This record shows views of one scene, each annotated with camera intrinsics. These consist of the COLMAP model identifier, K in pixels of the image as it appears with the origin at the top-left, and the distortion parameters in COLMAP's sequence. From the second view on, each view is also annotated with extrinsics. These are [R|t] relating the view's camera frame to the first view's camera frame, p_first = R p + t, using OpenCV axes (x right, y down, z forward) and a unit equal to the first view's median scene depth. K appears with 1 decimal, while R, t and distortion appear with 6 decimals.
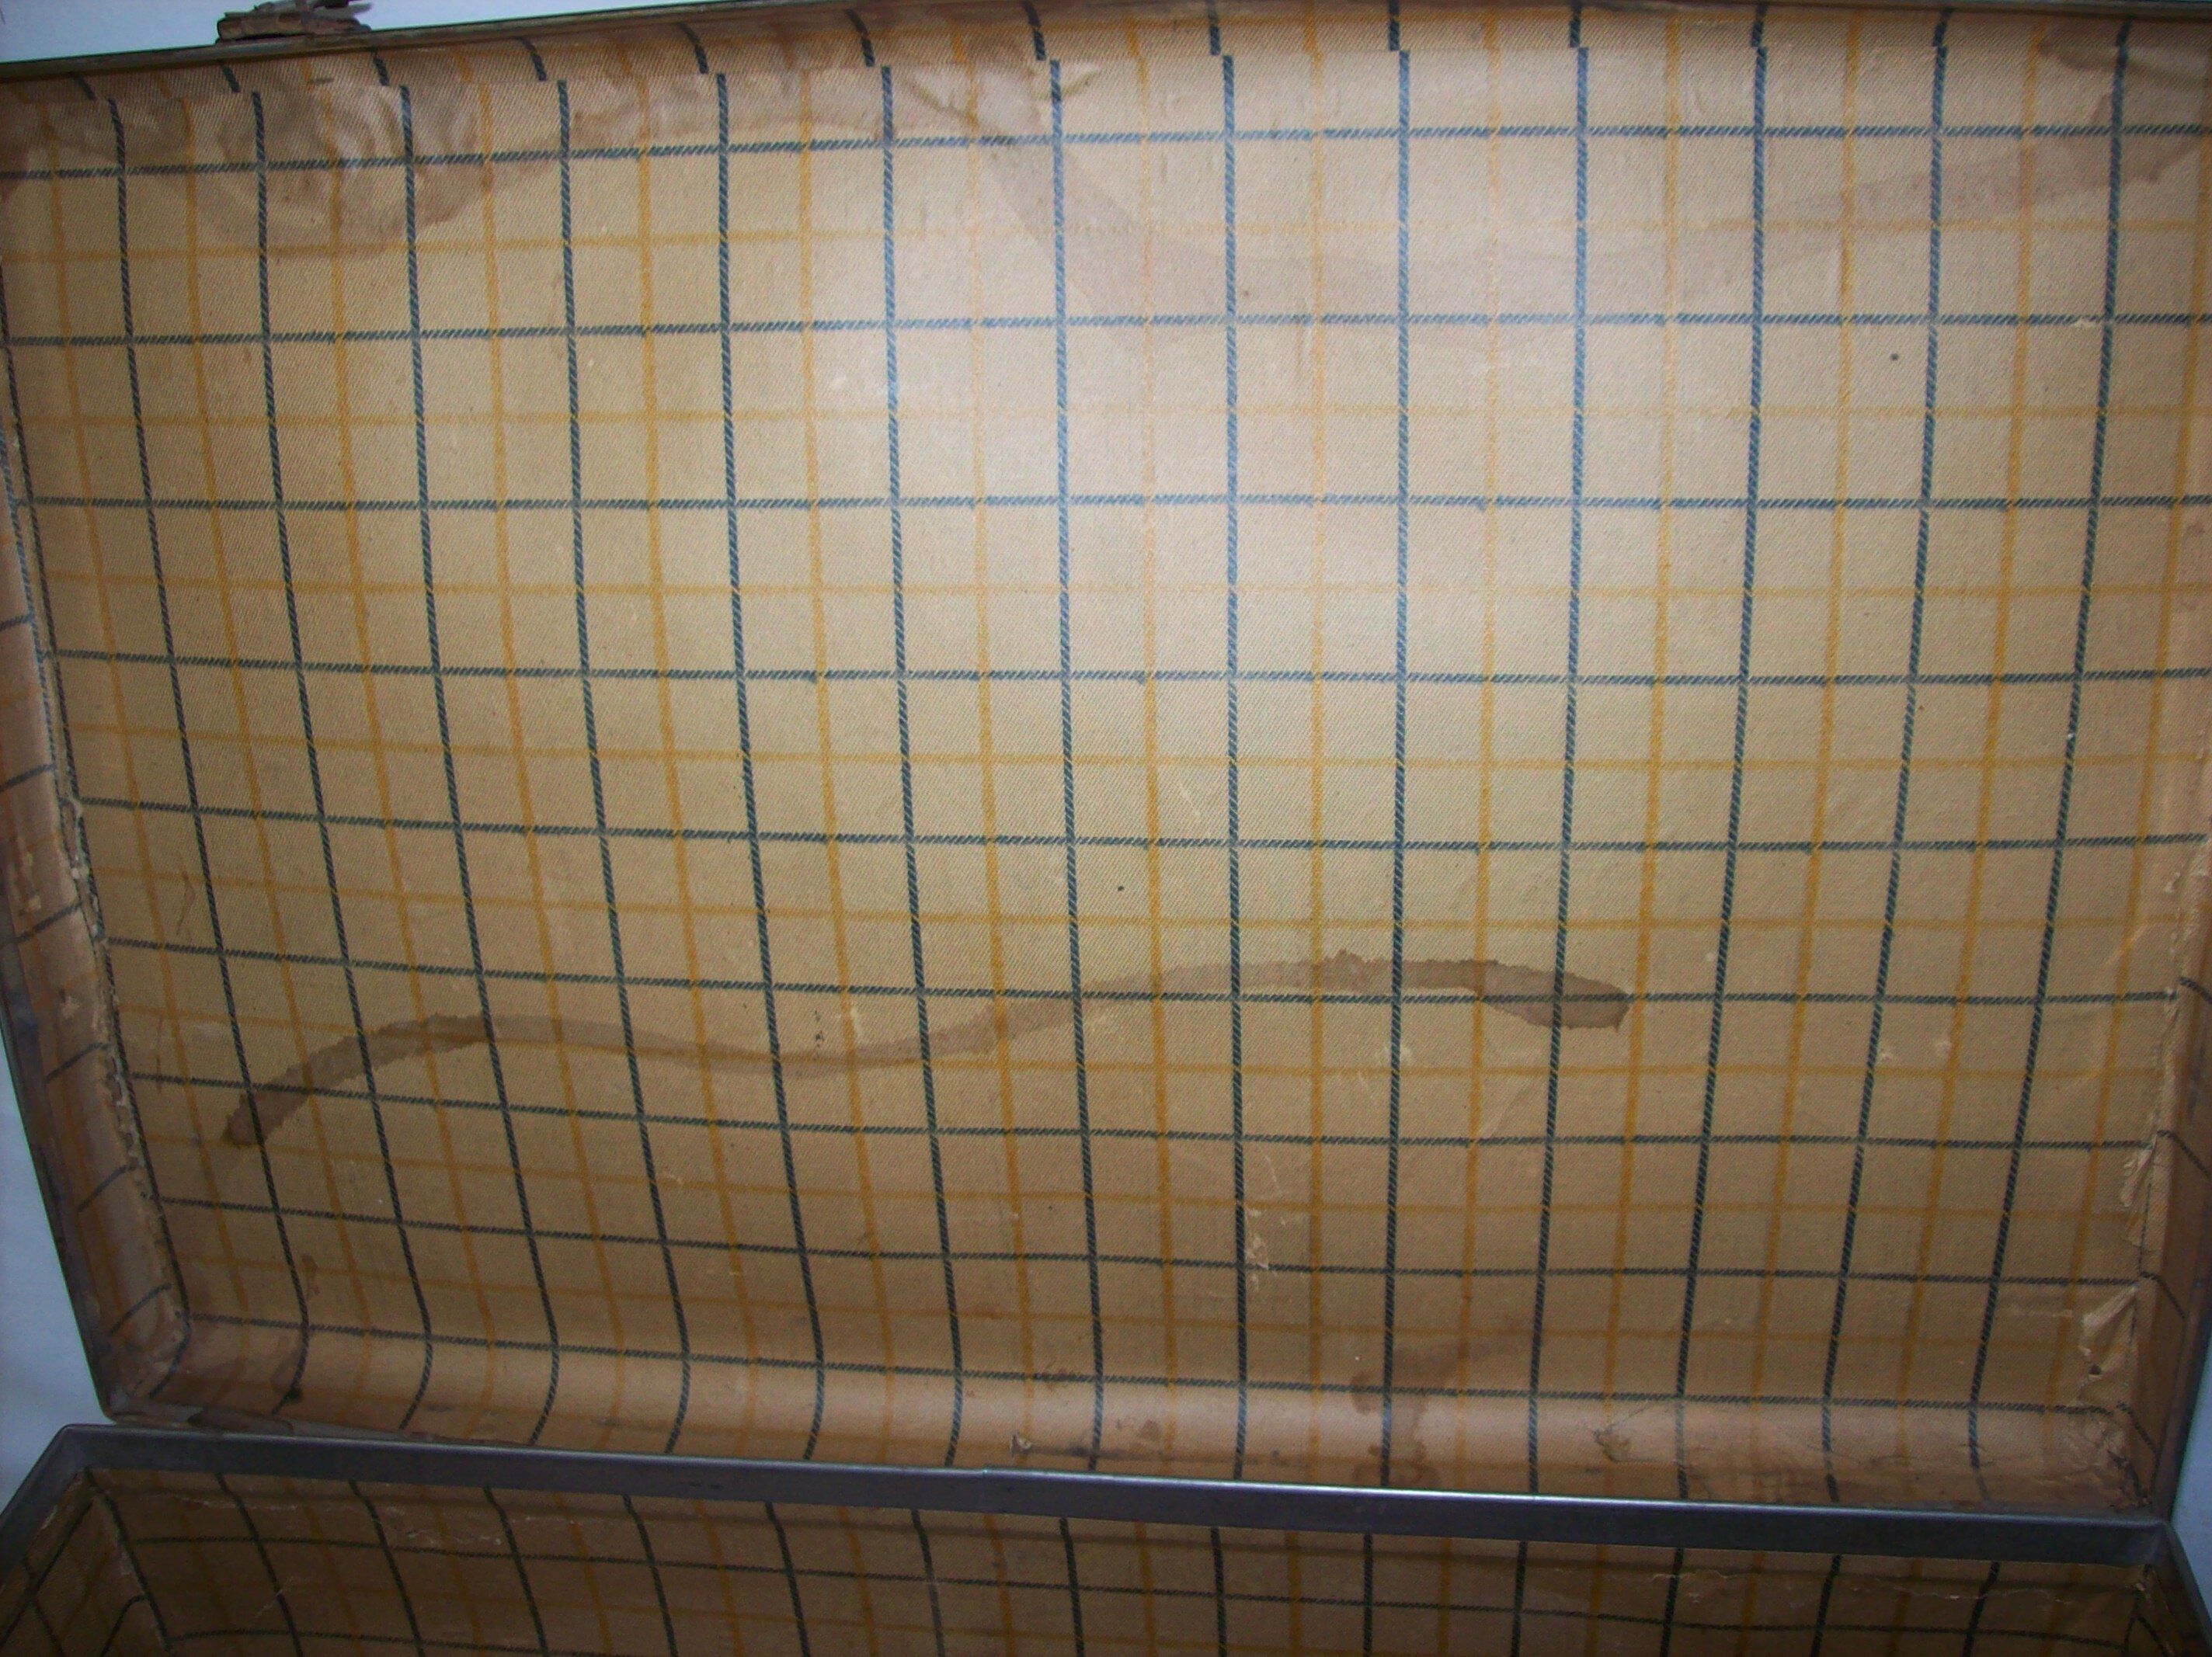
lens RADIAL K [[2325.7, 0, 1106.0], [0, 2325.7, 828.5], [0, 0, 1]] dist [-0.192656, 0.169607]
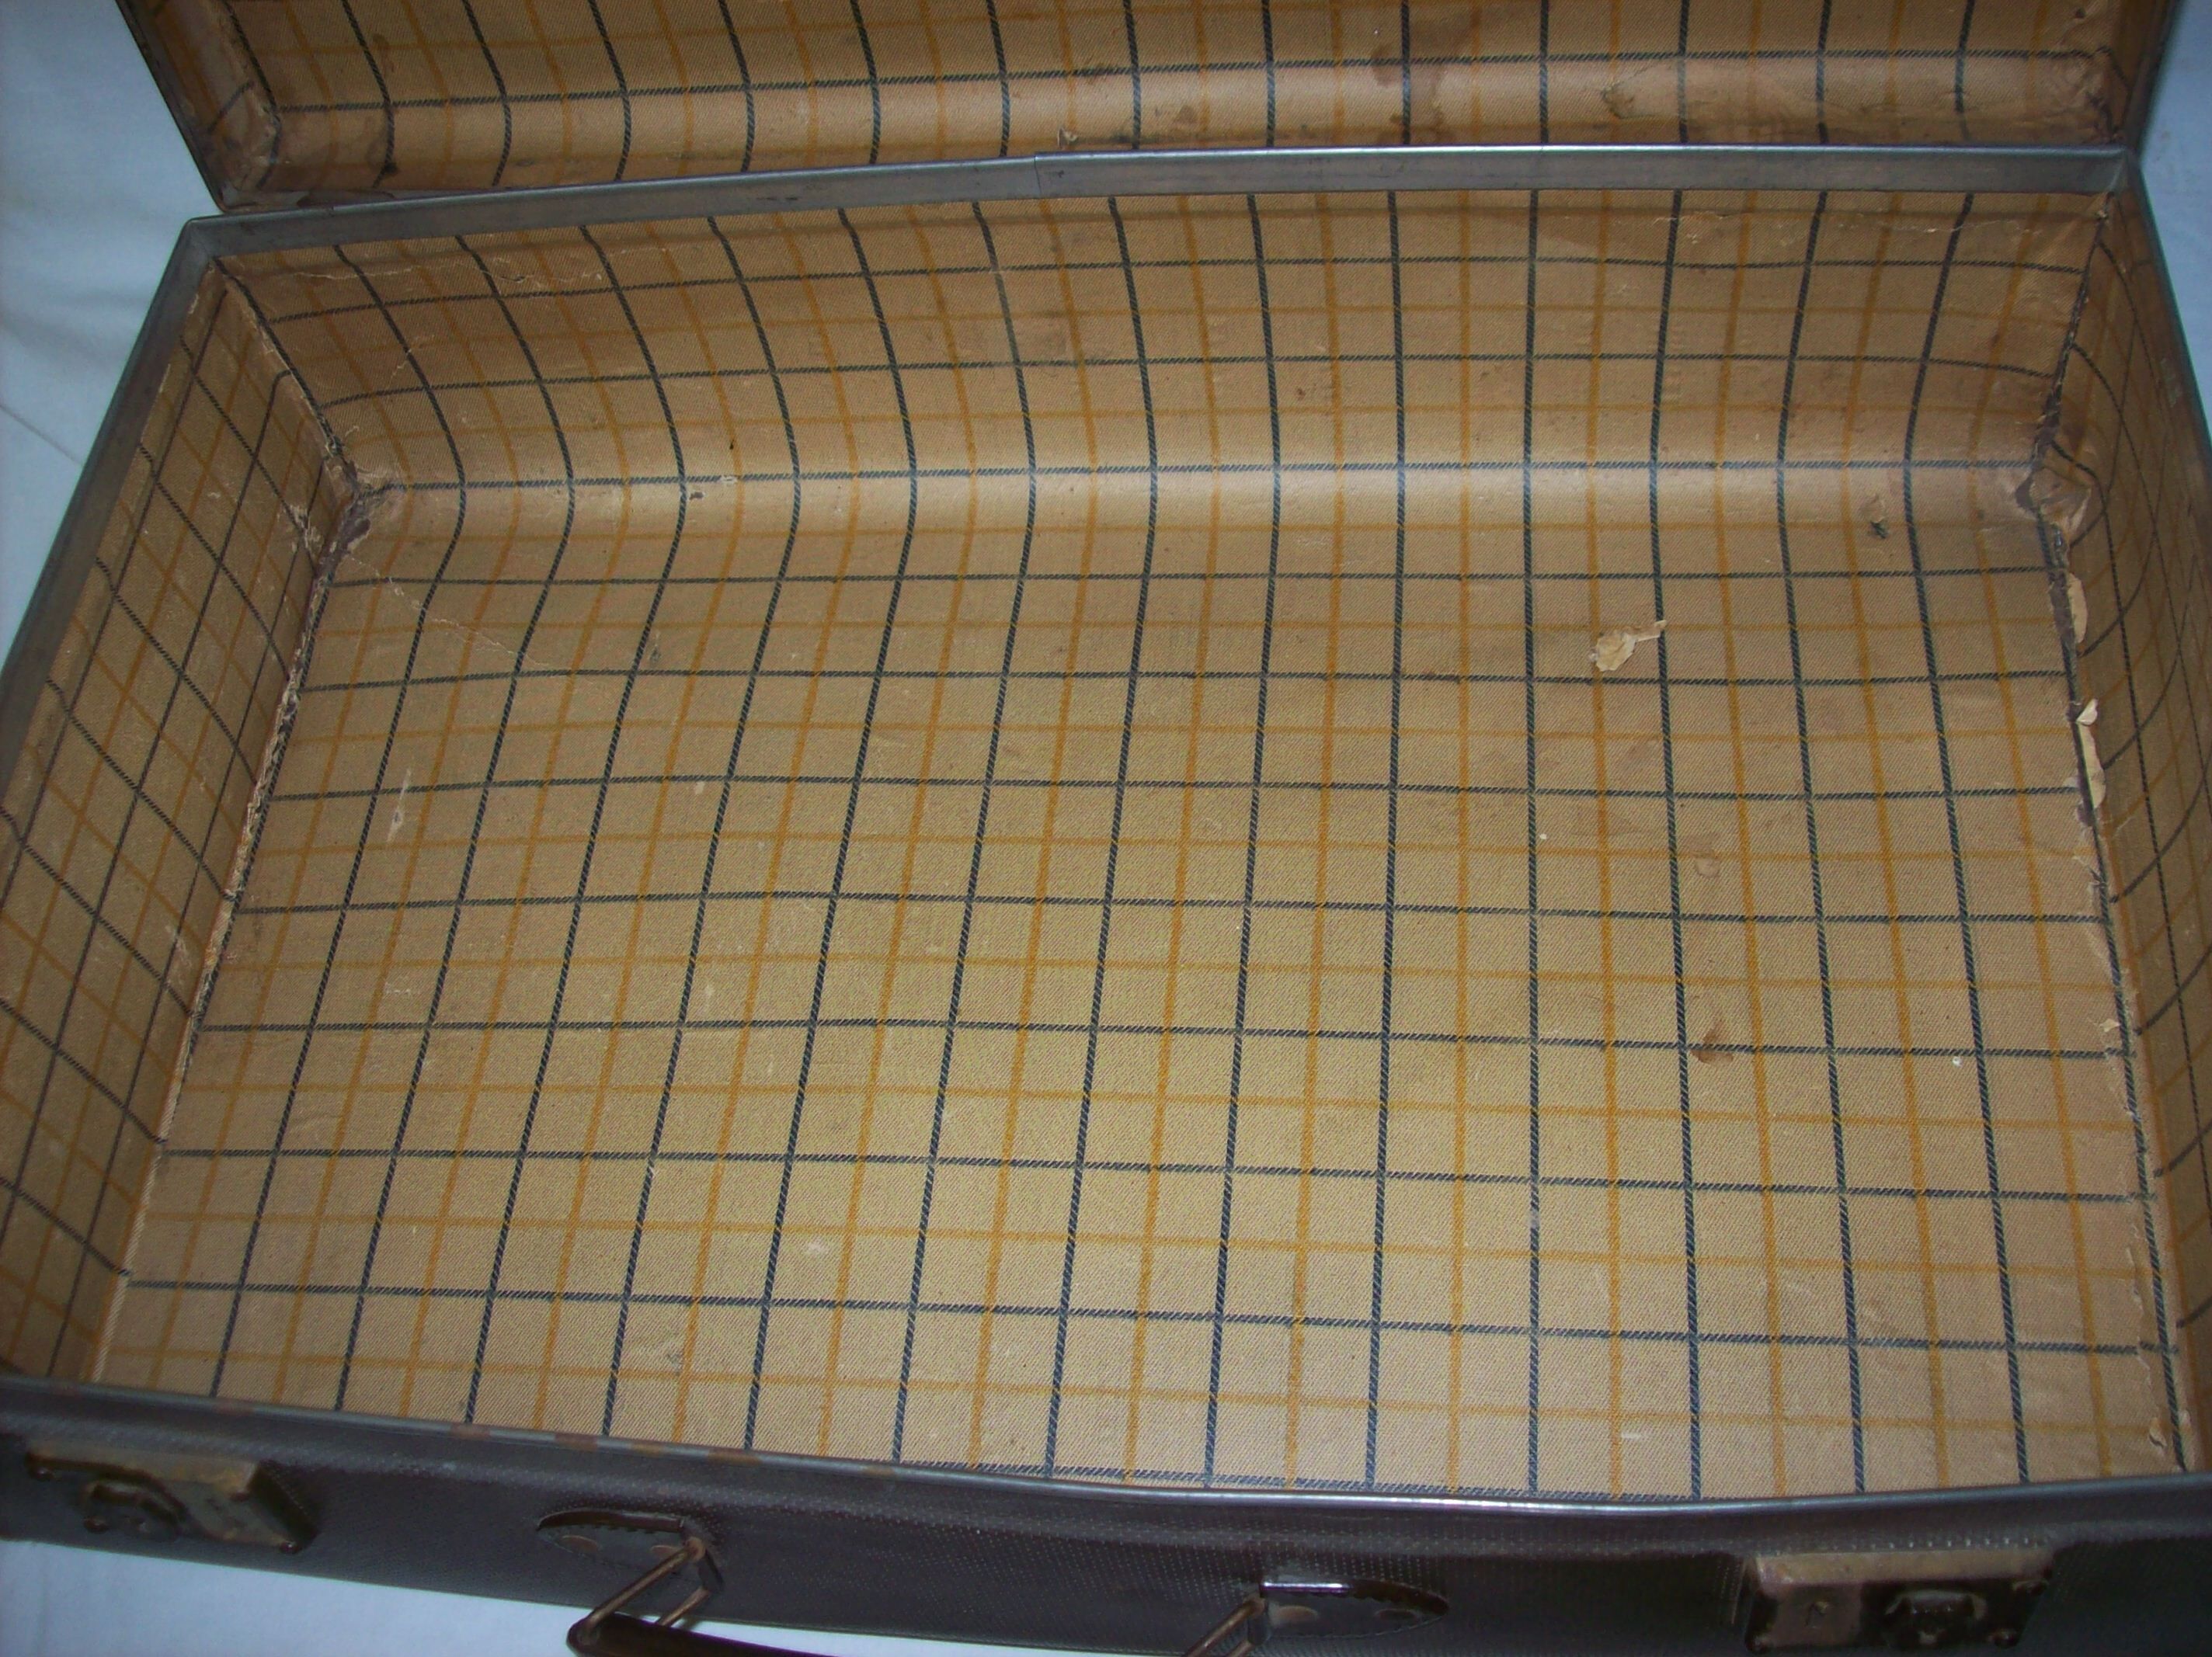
lens RADIAL K [[2325.7, 0, 1106.0], [0, 2325.7, 828.5], [0, 0, 1]] dist [-0.192656, 0.169607]
pose [[0.996896, -0.066754, -0.041750, 0.004283], [0.078653, 0.868532, 0.489353, 0.027559], [0.003595, -0.491118, 0.871086, -0.097442]]
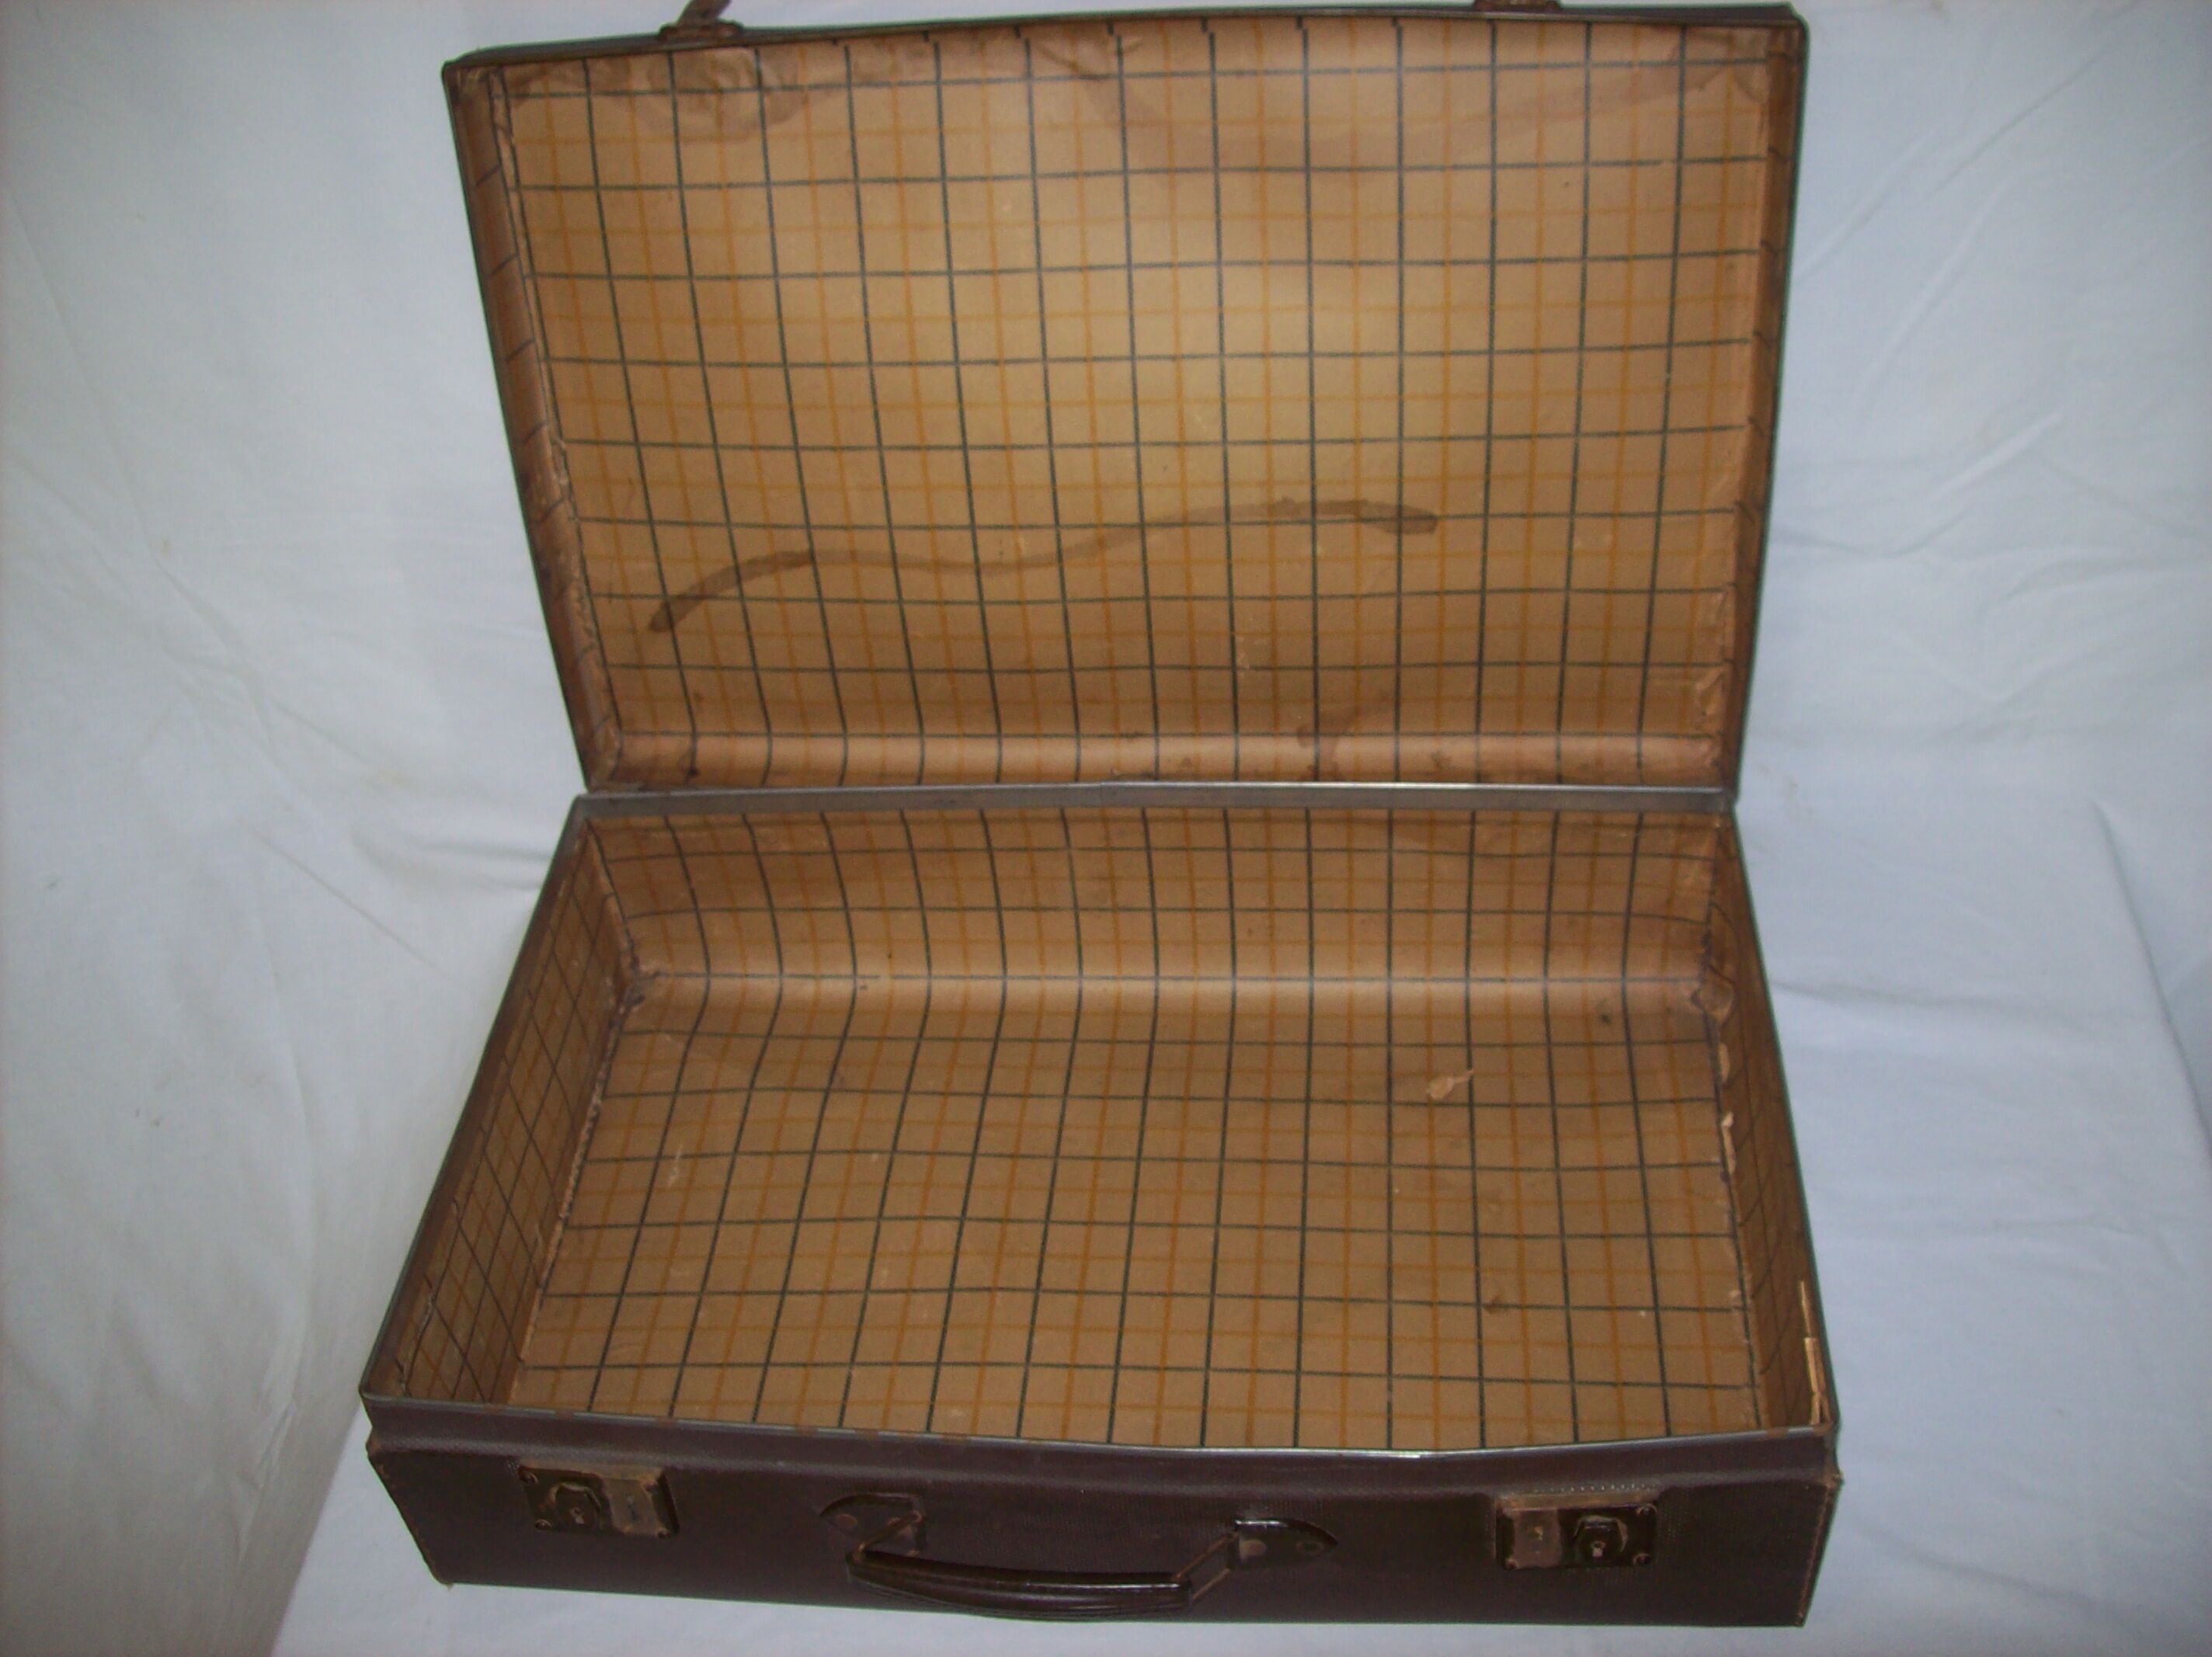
lens RADIAL K [[2325.7, 0, 1106.0], [0, 2325.7, 828.5], [0, 0, 1]] dist [-0.192656, 0.169607]
pose [[0.999025, -0.042440, 0.012149, -0.071573], [0.038473, 0.972005, 0.231790, -0.118972], [-0.021646, -0.231097, 0.972690, -0.828195]]
